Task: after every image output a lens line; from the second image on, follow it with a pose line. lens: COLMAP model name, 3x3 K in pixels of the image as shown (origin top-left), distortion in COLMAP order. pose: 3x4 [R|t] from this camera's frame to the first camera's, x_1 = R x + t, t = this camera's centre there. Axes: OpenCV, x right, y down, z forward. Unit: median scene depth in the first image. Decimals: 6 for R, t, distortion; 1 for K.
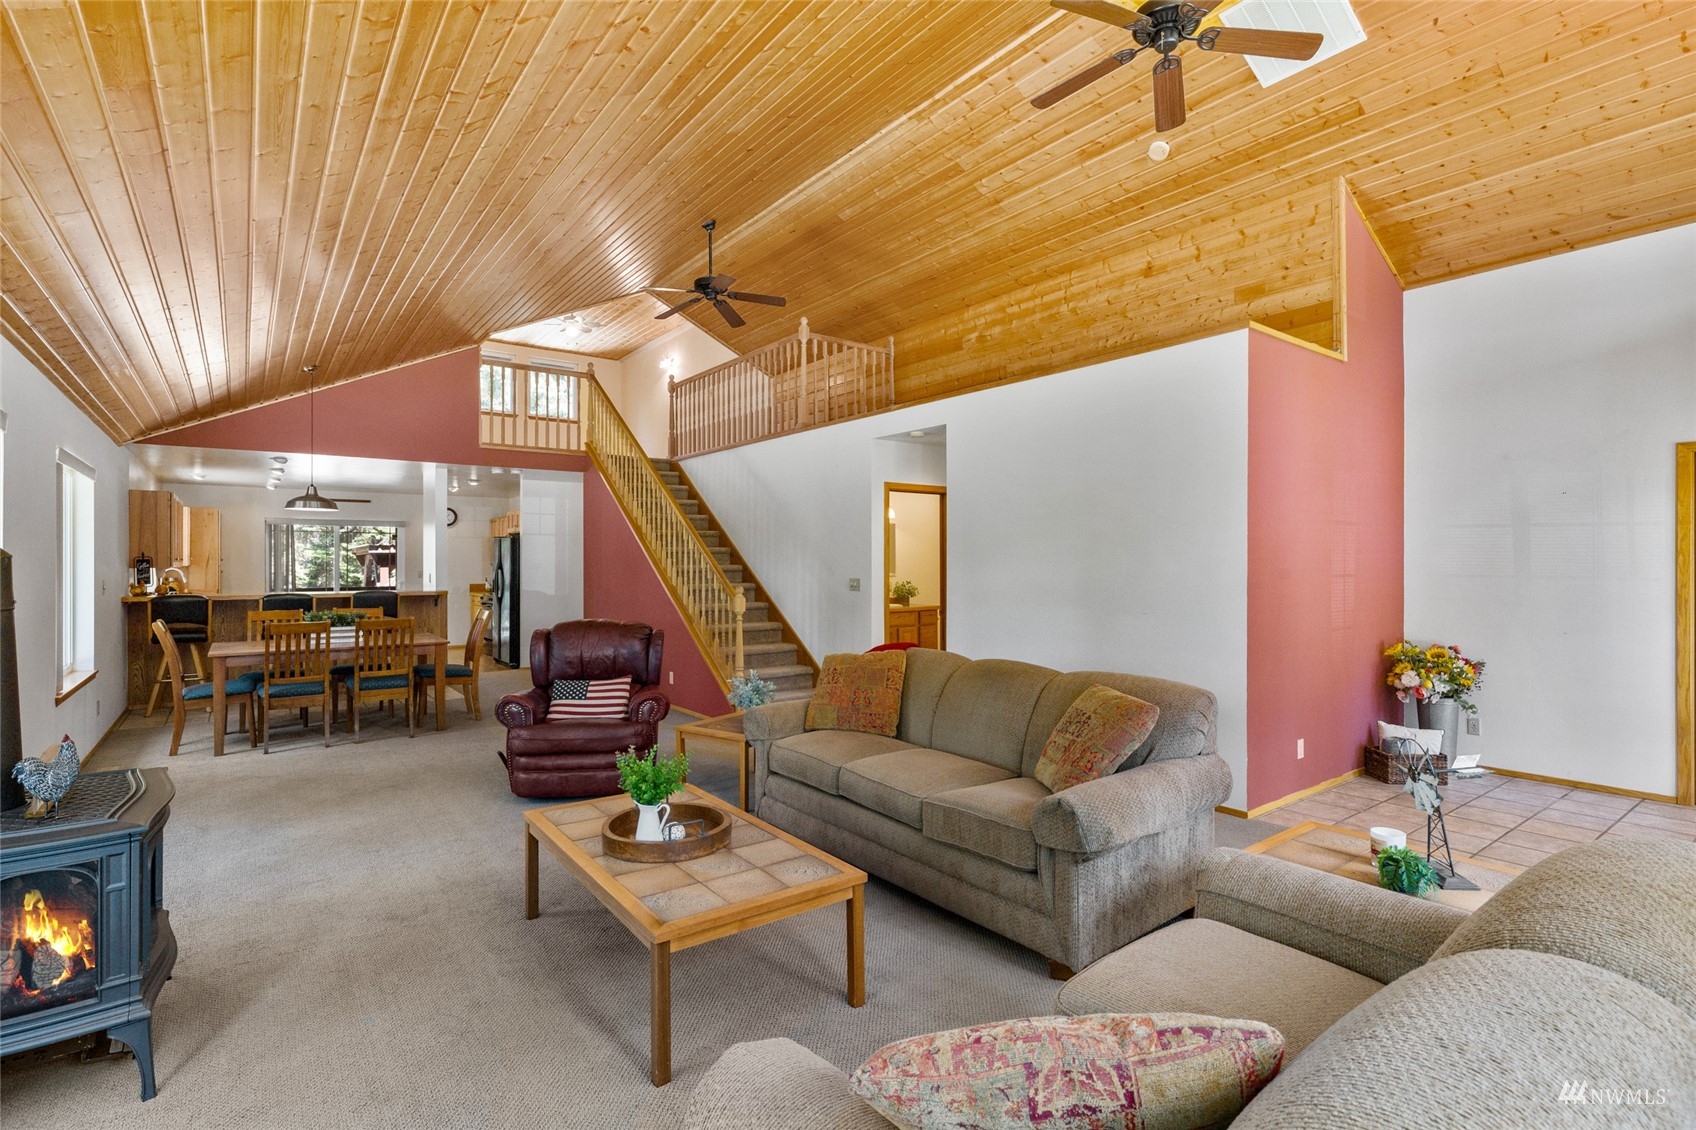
lens RADIAL K [[797.5, 0, 848.0], [0, 797.5, 565.0], [0, 0, 1]] dist [0.000656, 0.000430]
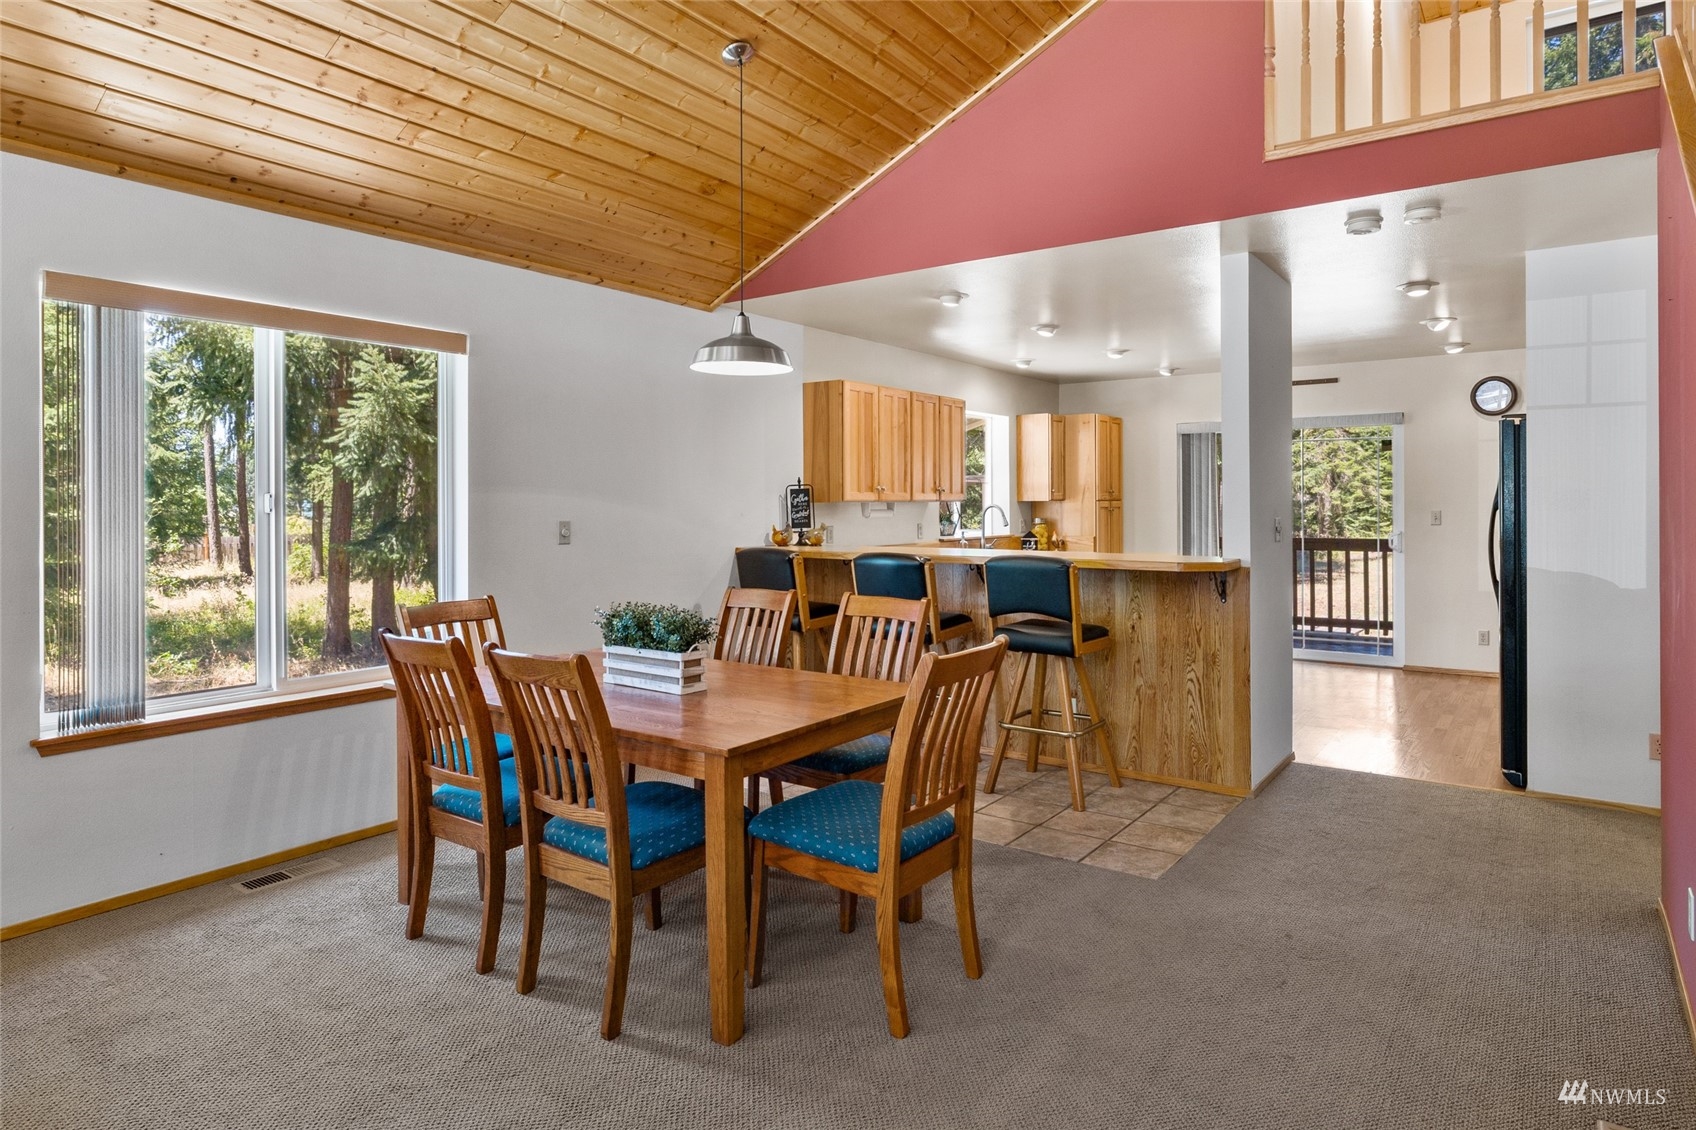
lens RADIAL K [[975.1, 0, 859.2], [0, 975.1, 500.5], [0, 0, 1]] dist [-0.002227, -0.000353]
pose [[0.299519, -0.002860, -0.954086, -0.126742], [0.000215, 0.999996, -0.002931, 0.005873], [0.954090, 0.000673, 0.299518, 0.859322]]
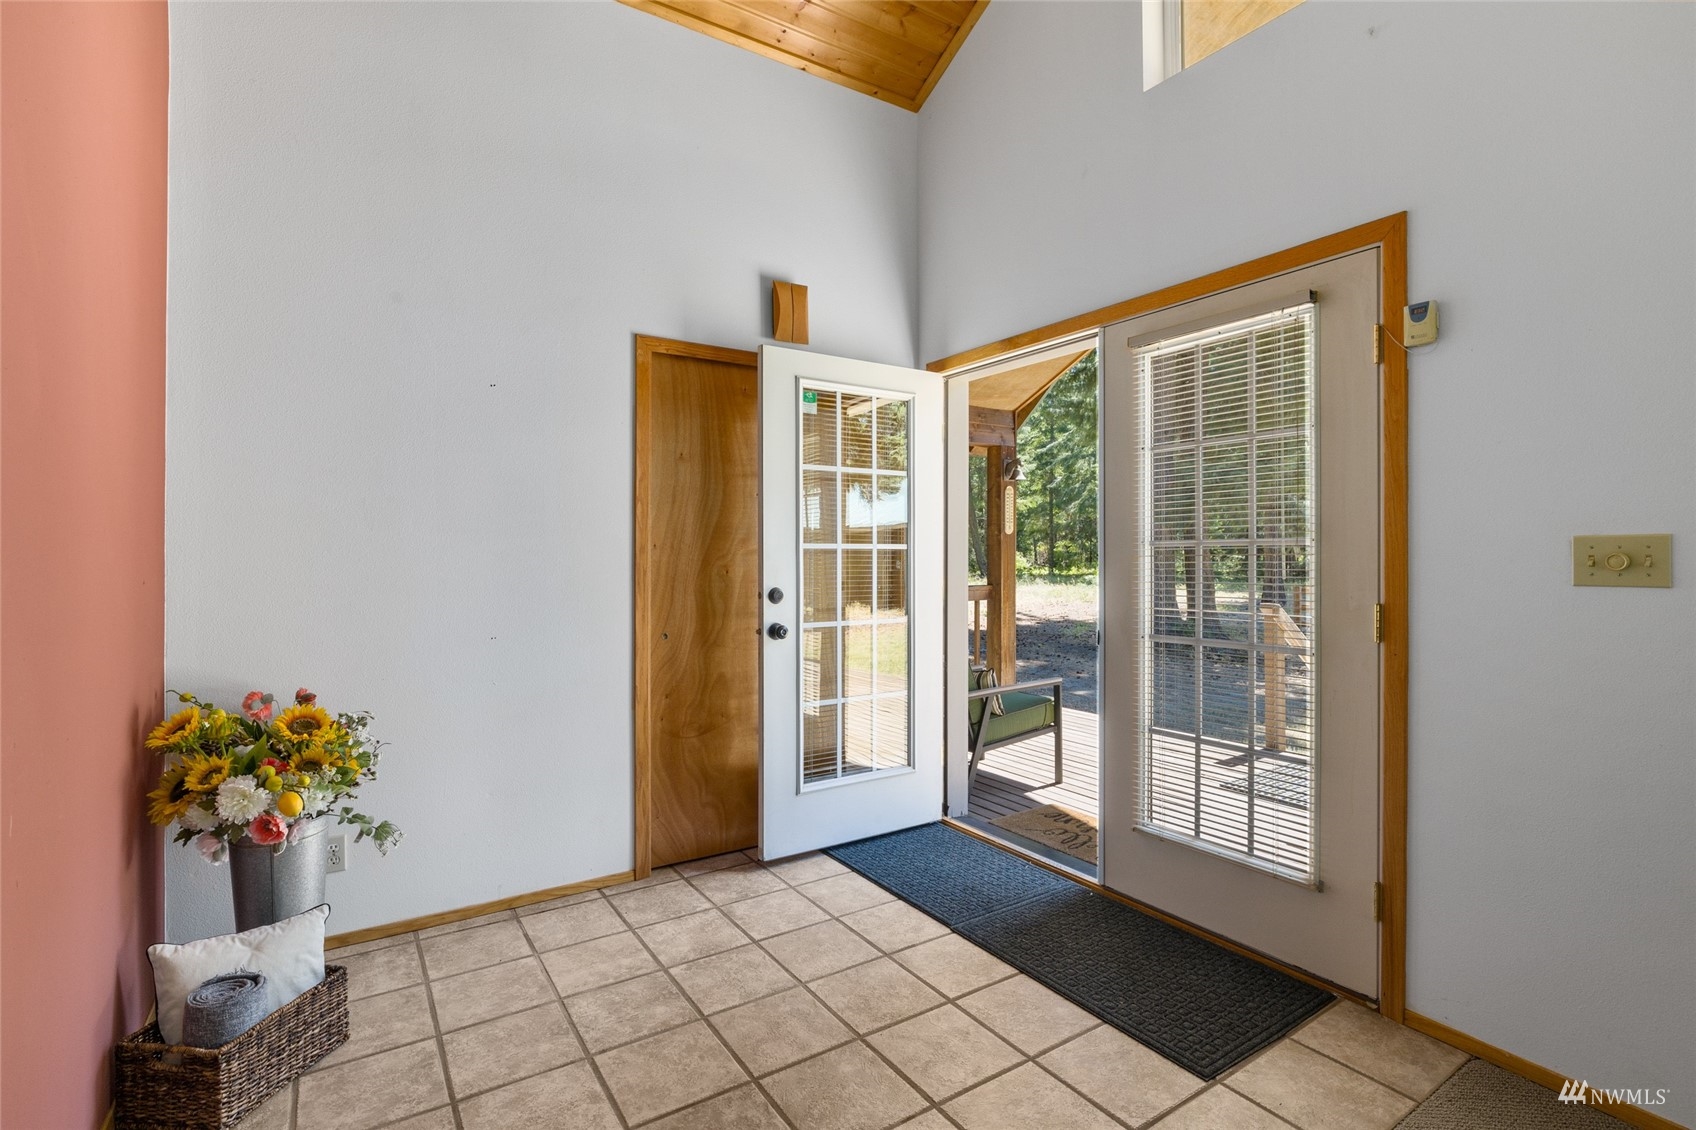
lens RADIAL K [[797.5, 0, 848.0], [0, 797.5, 565.0], [0, 0, 1]] dist [0.000656, 0.000430]
pose [[0.063521, -0.001635, 0.997979, 0.248005], [0.003147, 0.999994, 0.001438, 0.024177], [-0.997976, 0.003049, 0.063525, 0.497206]]
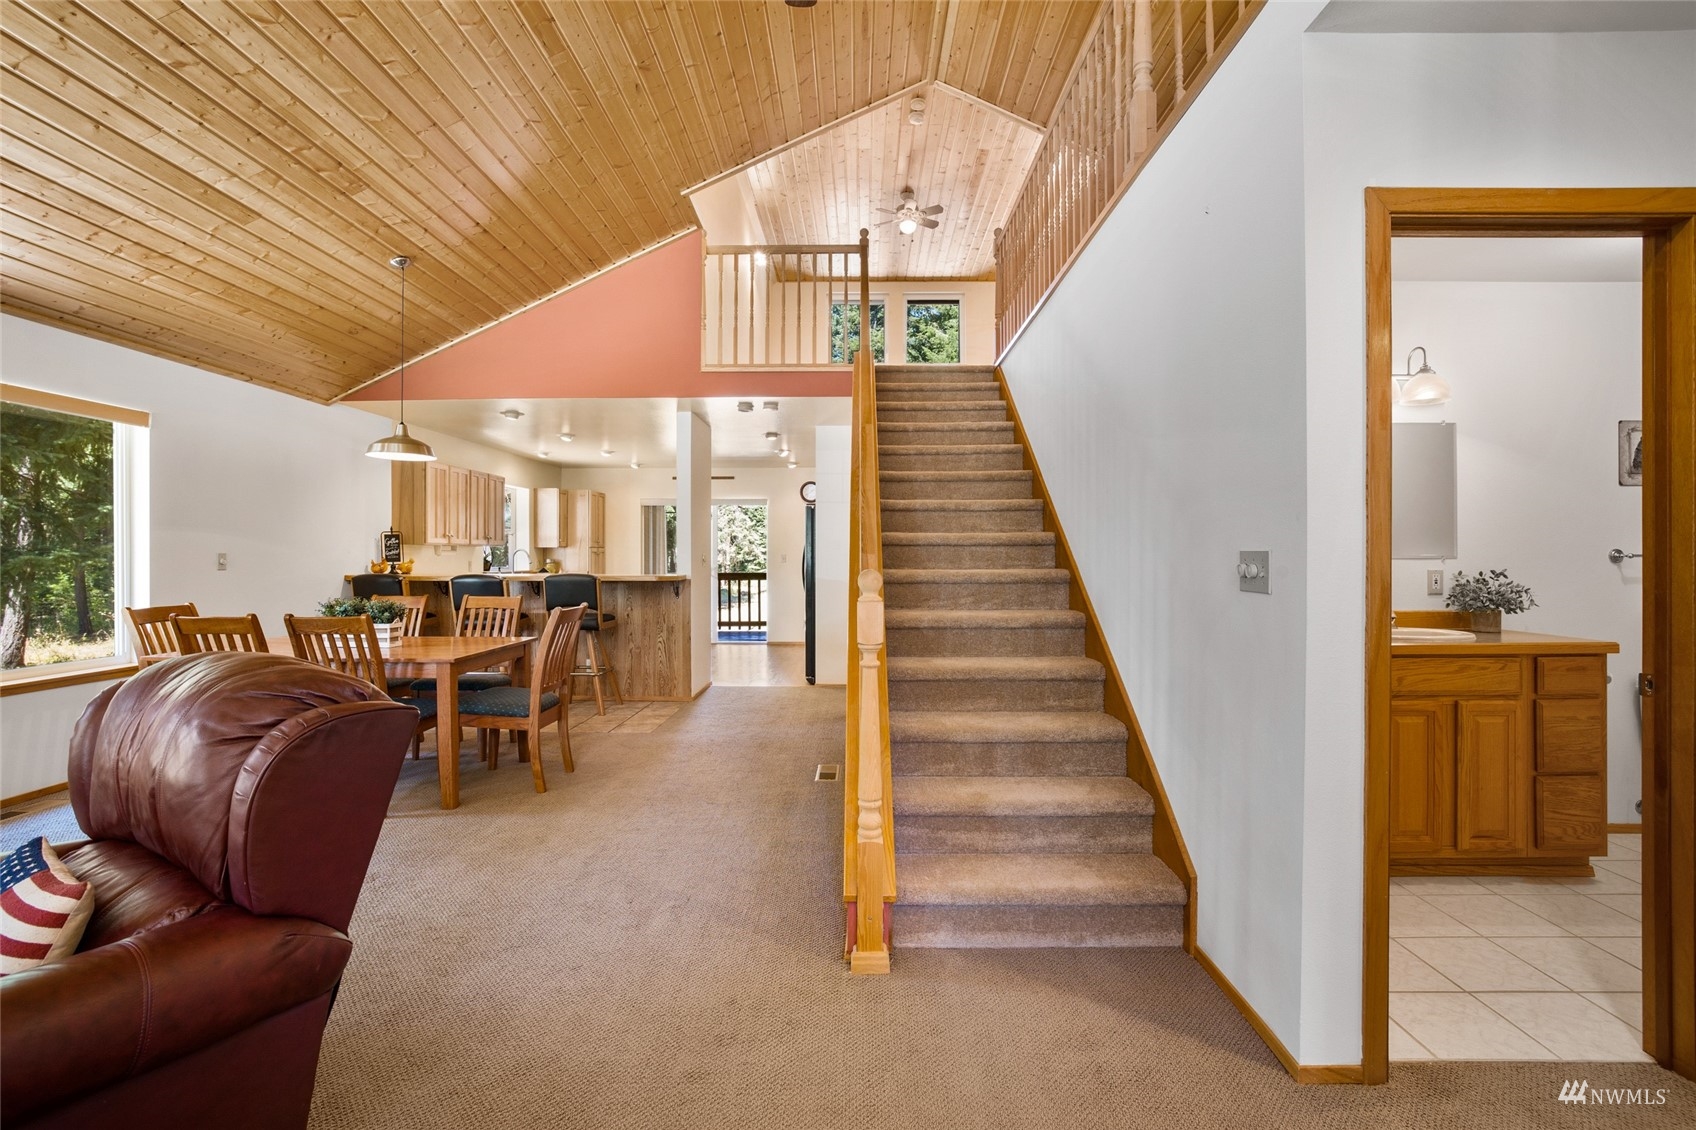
lens RADIAL K [[762.7, 0, 848.0], [0, 762.7, 565.0], [0, 0, 1]] dist [-0.048632, 0.020250]
pose [[0.788536, 0.008623, -0.614928, 0.062522], [-0.003797, 0.999951, 0.009153, 0.020128], [0.614976, -0.004883, 0.788530, 0.681615]]
